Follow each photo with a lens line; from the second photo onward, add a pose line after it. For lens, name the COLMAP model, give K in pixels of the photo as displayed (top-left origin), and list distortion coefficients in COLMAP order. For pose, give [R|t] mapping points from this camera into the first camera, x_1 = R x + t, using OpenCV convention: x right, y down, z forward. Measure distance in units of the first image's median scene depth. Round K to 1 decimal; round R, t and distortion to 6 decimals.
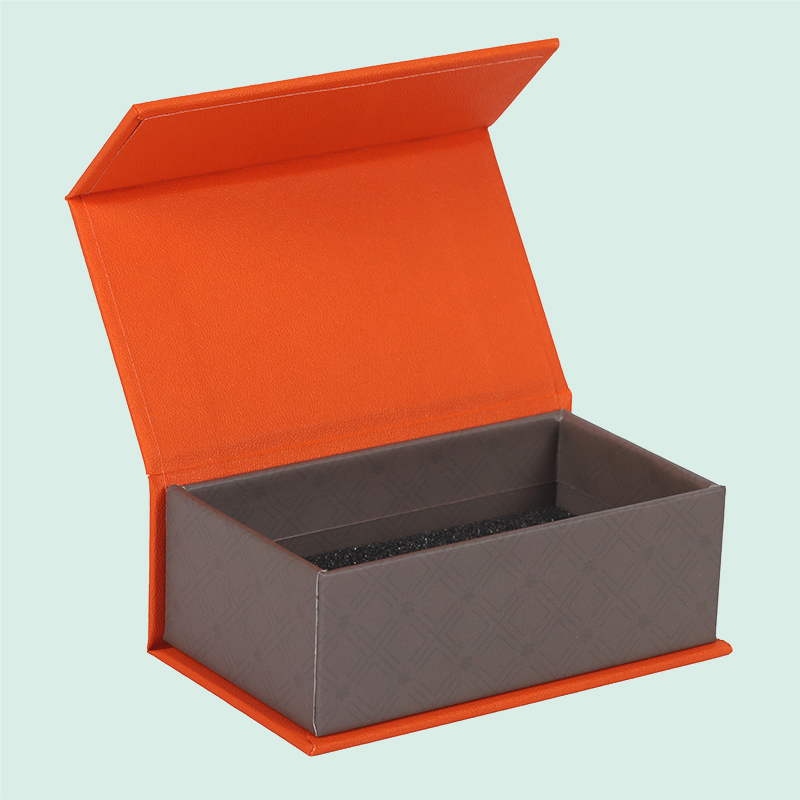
lens RADIAL K [[4403.3, 0, 400.0], [0, 4403.3, 400.5], [0, 0, 1]] dist [-0.850218, 0.000000]
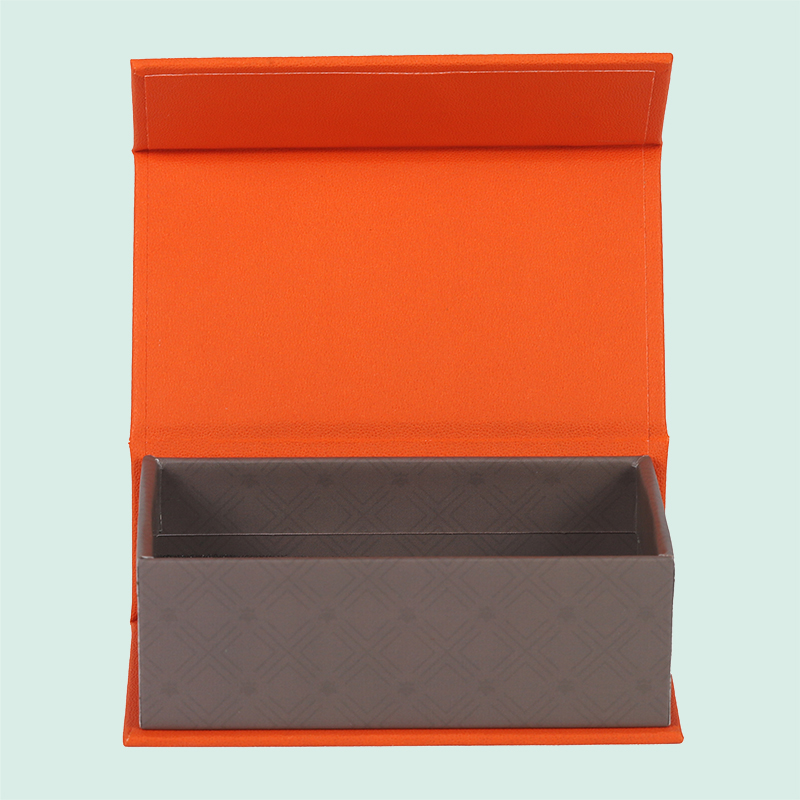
lens RADIAL K [[4403.3, 0, 400.1], [0, 4403.3, 399.4], [0, 0, 1]] dist [-0.850218, 0.000000]
pose [[0.848557, 0.154247, -0.506122, 0.489967], [-0.158517, 0.986737, 0.034953, -0.036059], [0.504800, 0.050569, 0.861754, 0.192720]]
